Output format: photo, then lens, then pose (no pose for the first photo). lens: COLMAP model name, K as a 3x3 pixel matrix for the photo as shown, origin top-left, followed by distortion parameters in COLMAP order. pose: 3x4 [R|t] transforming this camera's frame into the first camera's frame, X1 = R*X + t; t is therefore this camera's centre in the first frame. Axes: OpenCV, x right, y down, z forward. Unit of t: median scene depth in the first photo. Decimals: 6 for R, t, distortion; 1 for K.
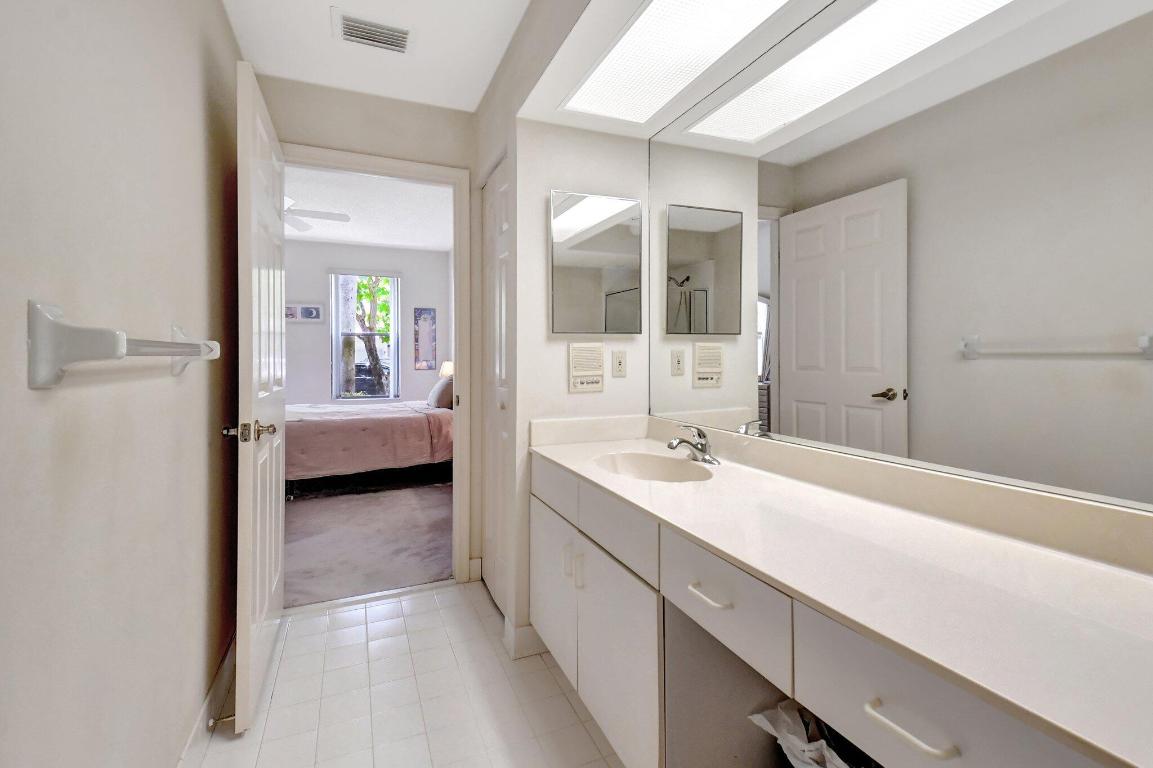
lens RADIAL K [[516.5, 0, 577.2], [0, 516.5, 355.2], [0, 0, 1]] dist [0.017384, -0.019781]
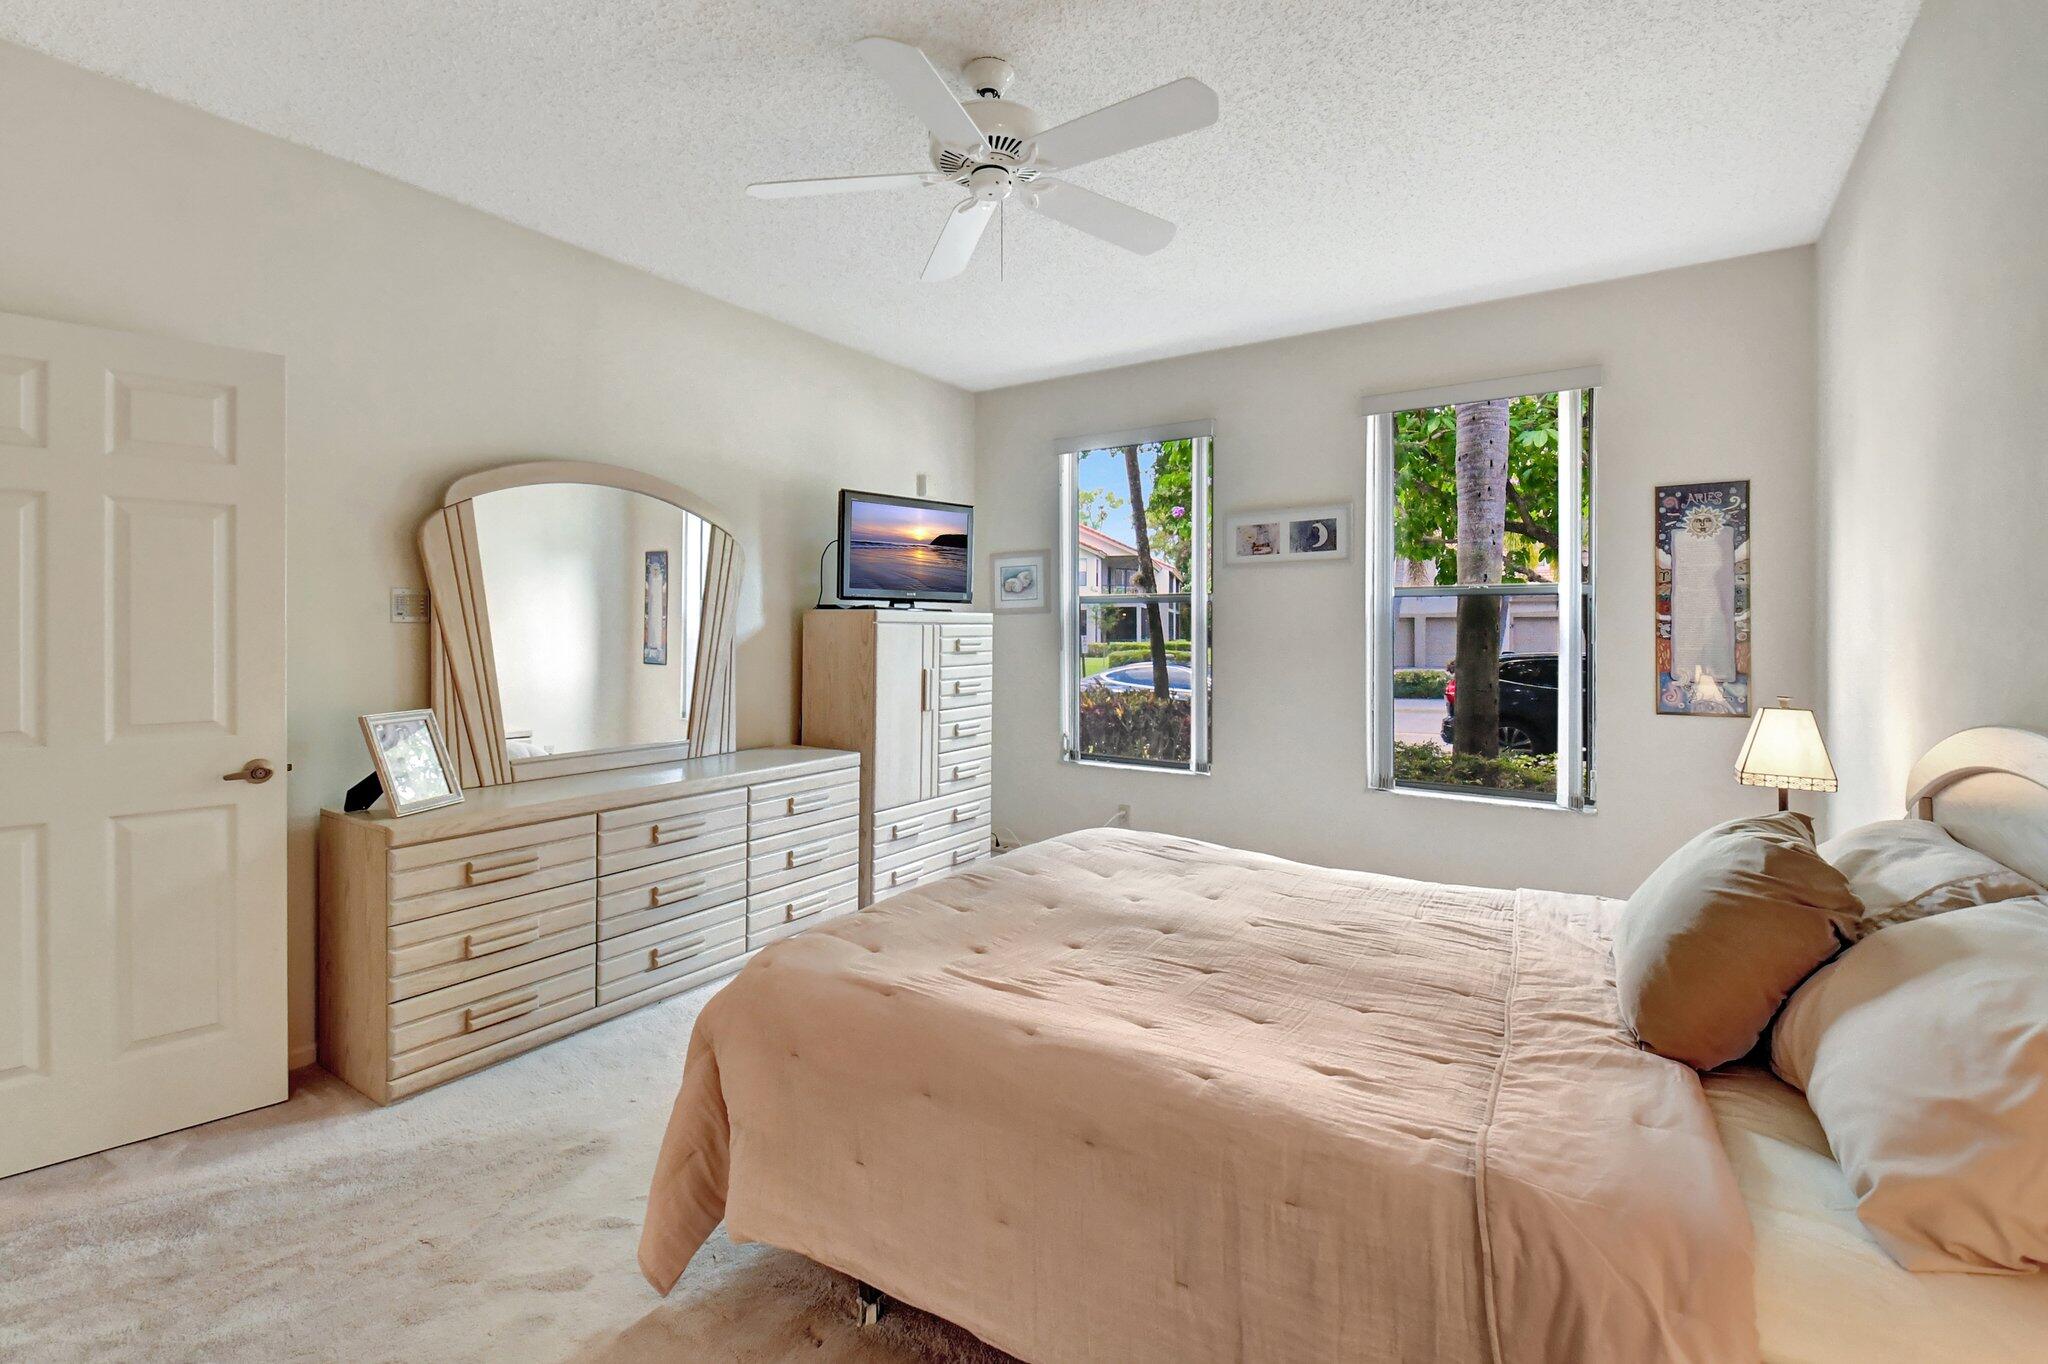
lens RADIAL K [[917.4, 0, 1025.2], [0, 917.4, 630.9], [0, 0, 1]] dist [0.017384, -0.019781]
pose [[0.545654, 0.000958, -0.838010, -0.088845], [-0.000661, 1.000000, 0.000713, -0.015535], [0.838010, 0.000165, 0.545654, 0.457061]]
